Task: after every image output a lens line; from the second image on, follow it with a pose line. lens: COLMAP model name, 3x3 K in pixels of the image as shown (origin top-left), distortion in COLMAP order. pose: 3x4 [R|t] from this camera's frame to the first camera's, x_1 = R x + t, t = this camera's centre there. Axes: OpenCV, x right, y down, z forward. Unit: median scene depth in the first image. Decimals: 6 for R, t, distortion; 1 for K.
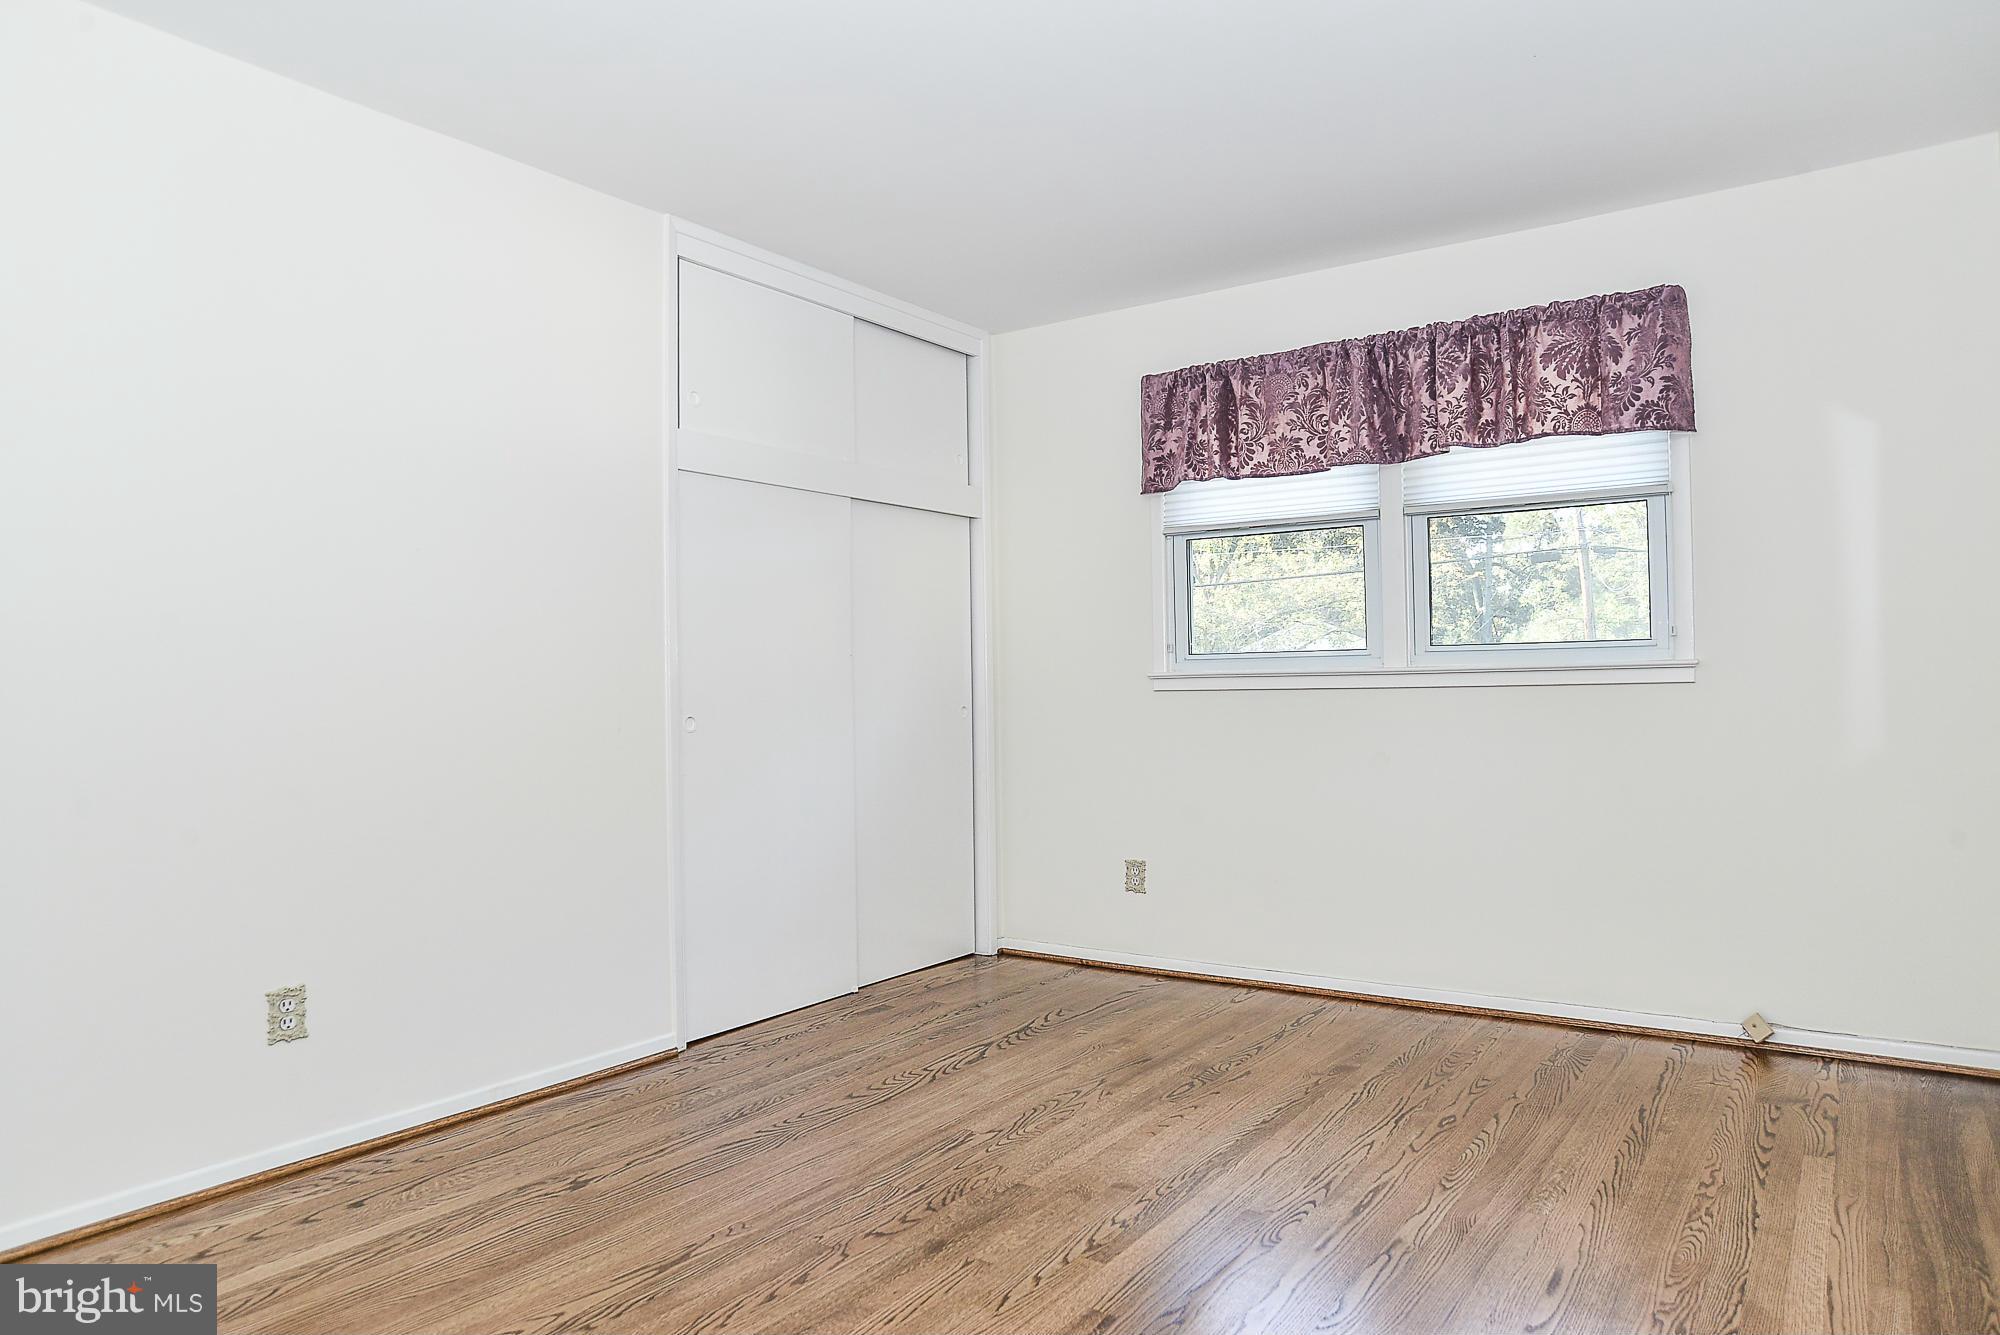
lens RADIAL K [[1256.8, 0, 1000.0], [0, 1256.8, 667.5], [0, 0, 1]] dist [-0.122500, 0.071564]
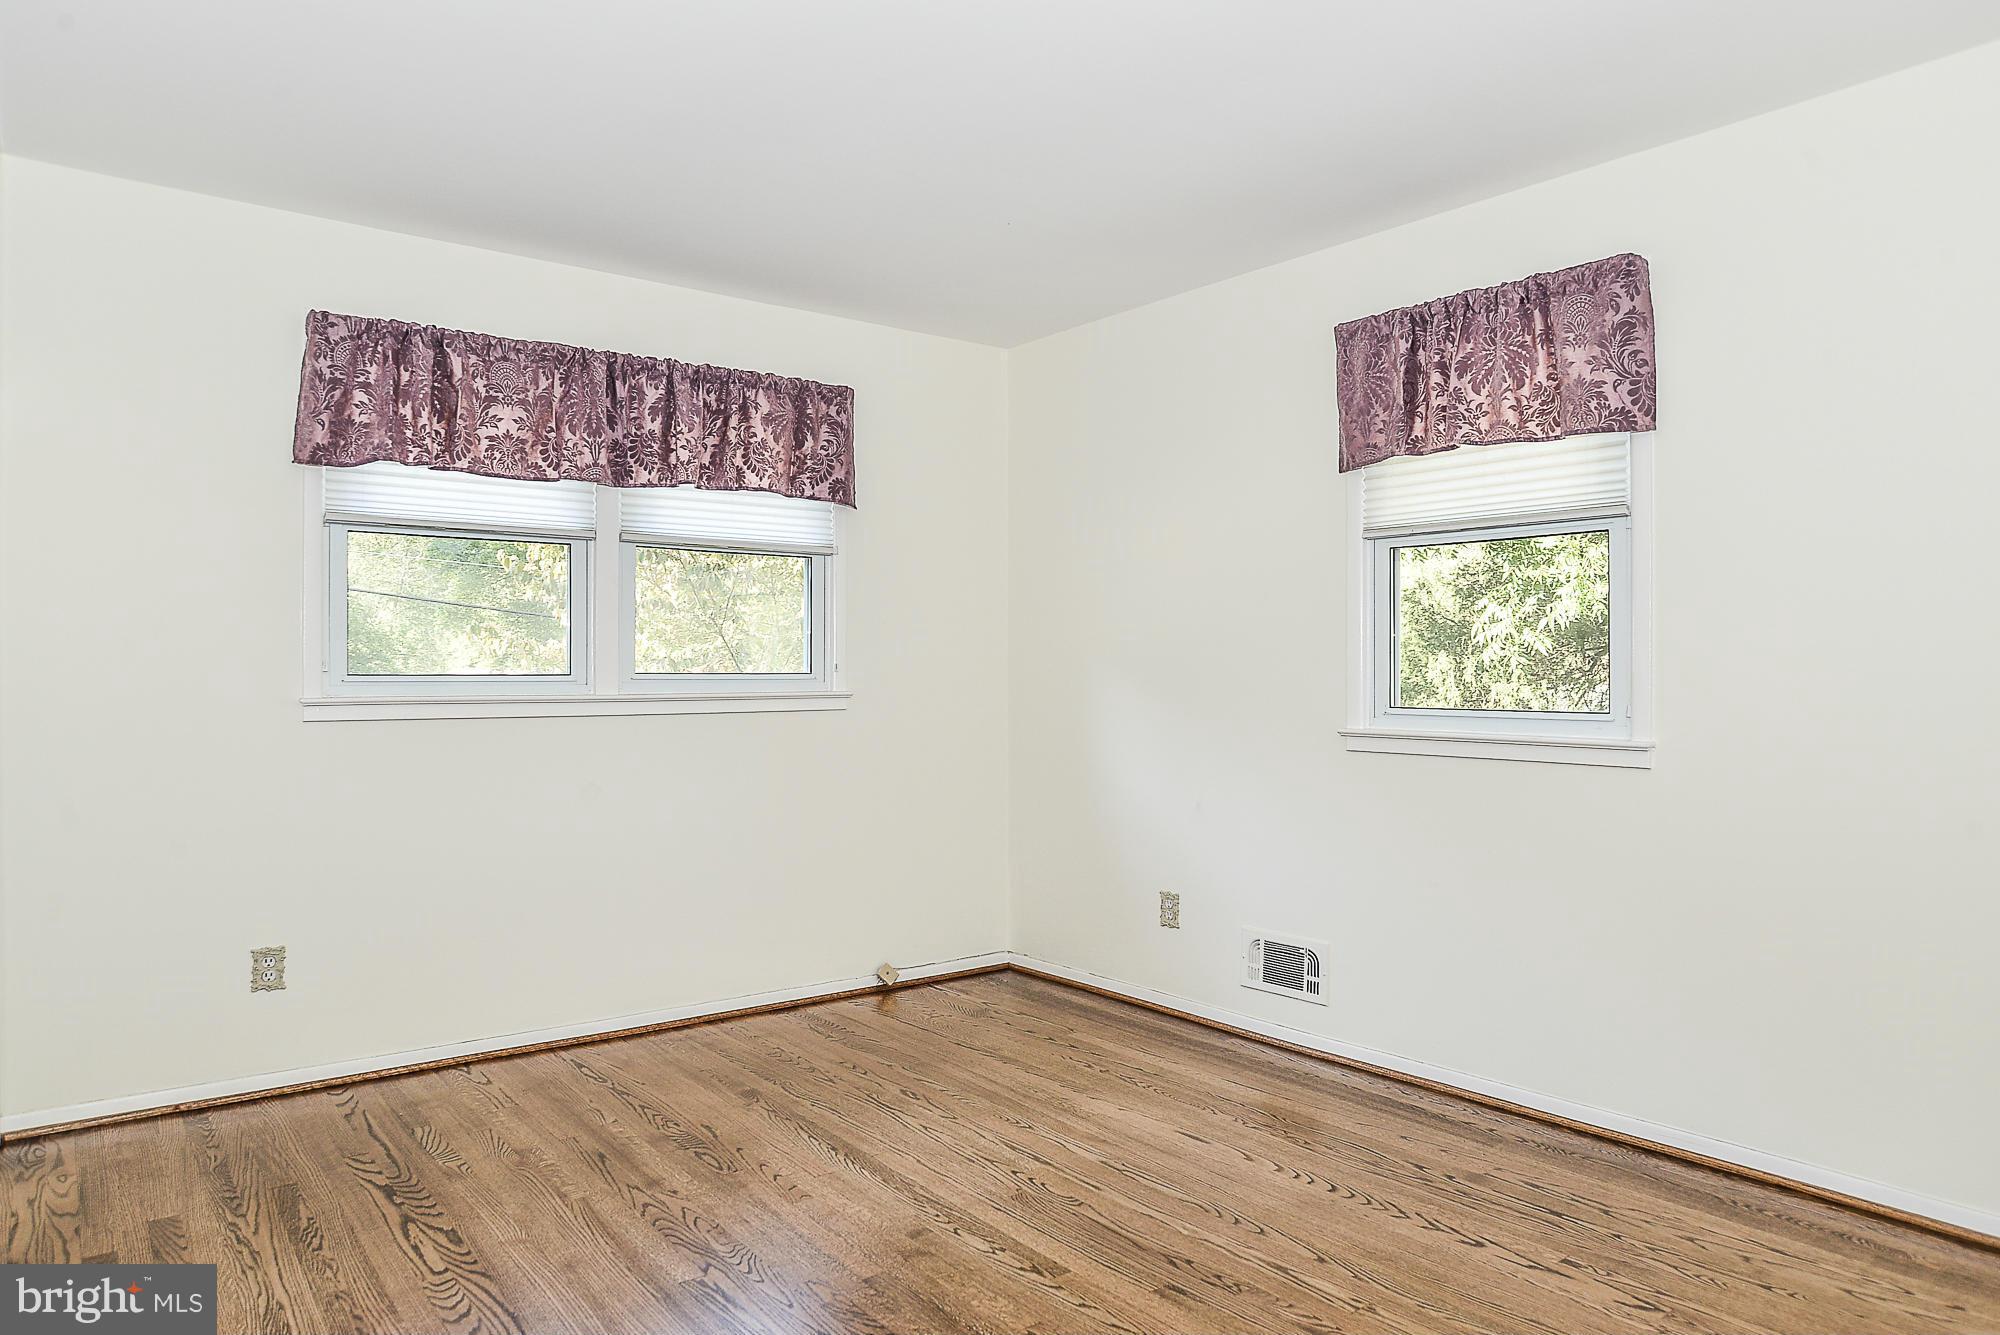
lens RADIAL K [[1256.8, 0, 1000.0], [0, 1256.8, 667.5], [0, 0, 1]] dist [-0.122500, 0.071564]
pose [[0.270343, 0.022720, 0.962496, -0.614552], [-0.016561, 0.999683, -0.018946, -0.009268], [-0.962622, -0.010818, 0.270634, 0.498203]]
